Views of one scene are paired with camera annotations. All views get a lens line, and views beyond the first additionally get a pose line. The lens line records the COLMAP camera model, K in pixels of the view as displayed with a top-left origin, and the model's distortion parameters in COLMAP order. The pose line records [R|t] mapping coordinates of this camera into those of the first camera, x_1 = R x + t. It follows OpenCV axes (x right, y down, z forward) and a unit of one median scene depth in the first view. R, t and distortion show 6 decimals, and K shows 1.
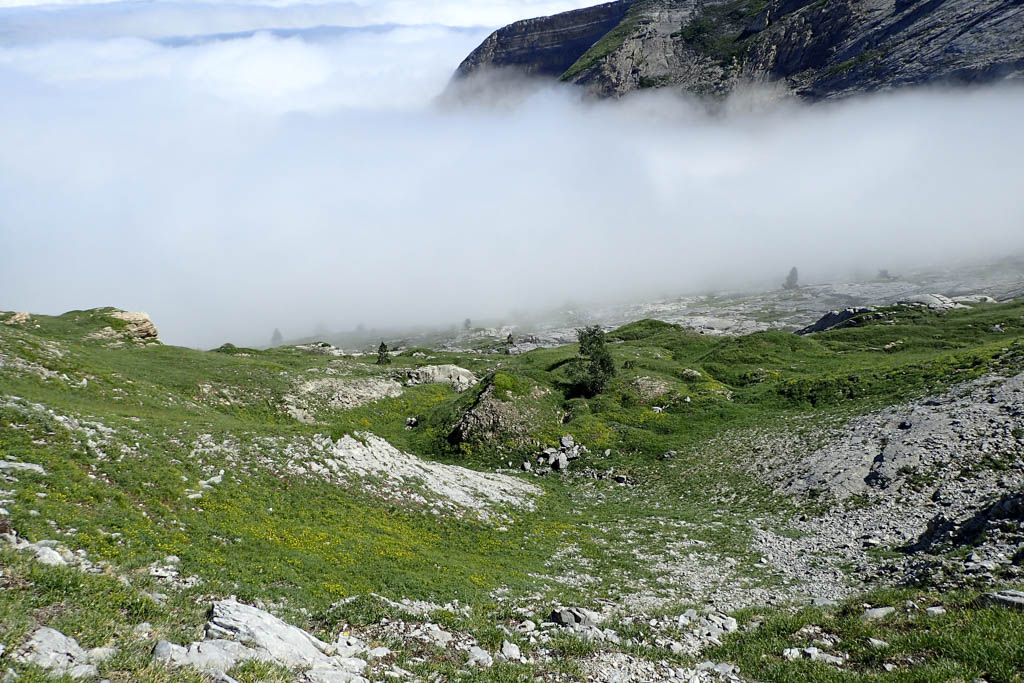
lens RADIAL K [[753.9, 0, 509.4], [0, 753.9, 341.1], [0, 0, 1]] dist [-0.021787, 0.001224]
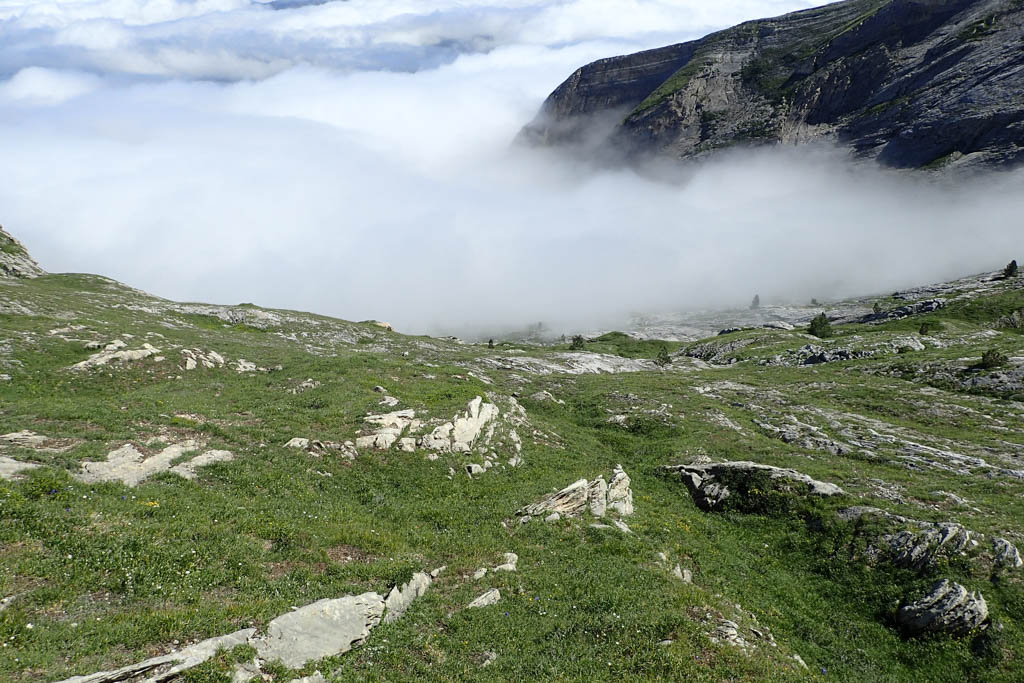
lens RADIAL K [[753.9, 0, 512.4], [0, 753.9, 342.0], [0, 0, 1]] dist [-0.021787, 0.001224]
pose [[0.993405, 0.031056, -0.110371, 0.021750], [-0.029922, 0.999481, 0.011916, -0.002639], [0.110684, -0.008535, 0.993819, -0.183741]]
